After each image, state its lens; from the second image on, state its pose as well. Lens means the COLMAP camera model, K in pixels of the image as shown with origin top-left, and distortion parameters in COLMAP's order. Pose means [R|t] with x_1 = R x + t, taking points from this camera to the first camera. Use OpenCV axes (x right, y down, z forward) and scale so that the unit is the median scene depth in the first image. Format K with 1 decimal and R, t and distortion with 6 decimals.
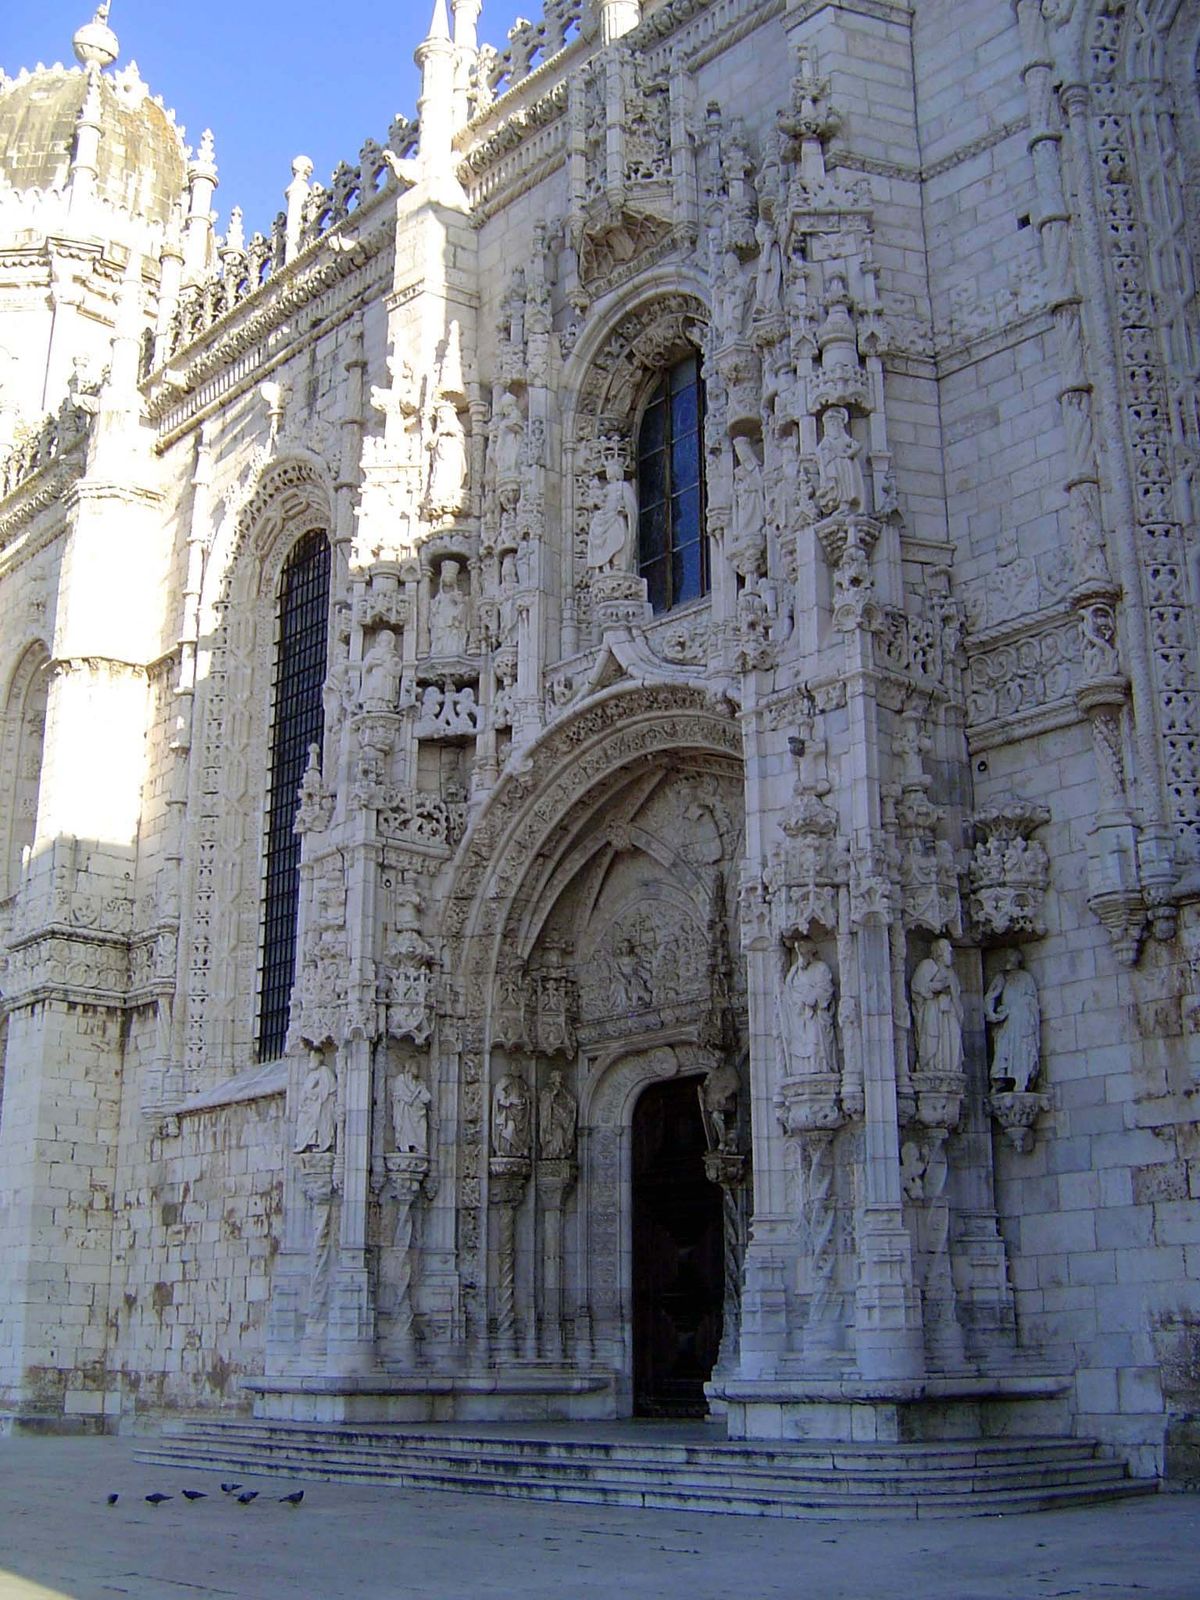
lens RADIAL K [[1842.1, 0, 599.4], [0, 1842.1, 799.5], [0, 0, 1]] dist [-0.121642, 0.000000]
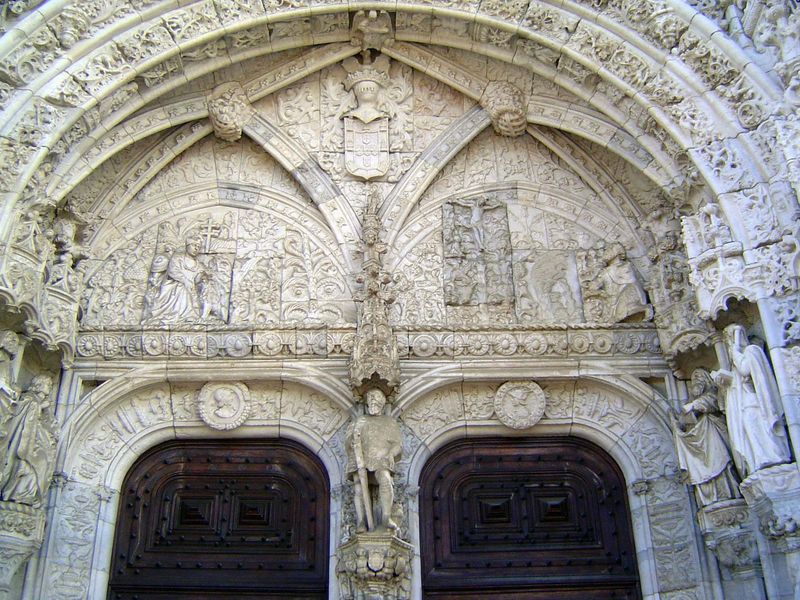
lens RADIAL K [[921.0, 0, 399.8], [0, 921.0, 301.2], [0, 0, 1]] dist [-0.121642, 0.000000]
pose [[0.666481, 0.395469, 0.631986, -0.150709], [-0.214194, 0.913545, -0.345771, 0.206410], [-0.714089, 0.095082, 0.693568, 0.692971]]
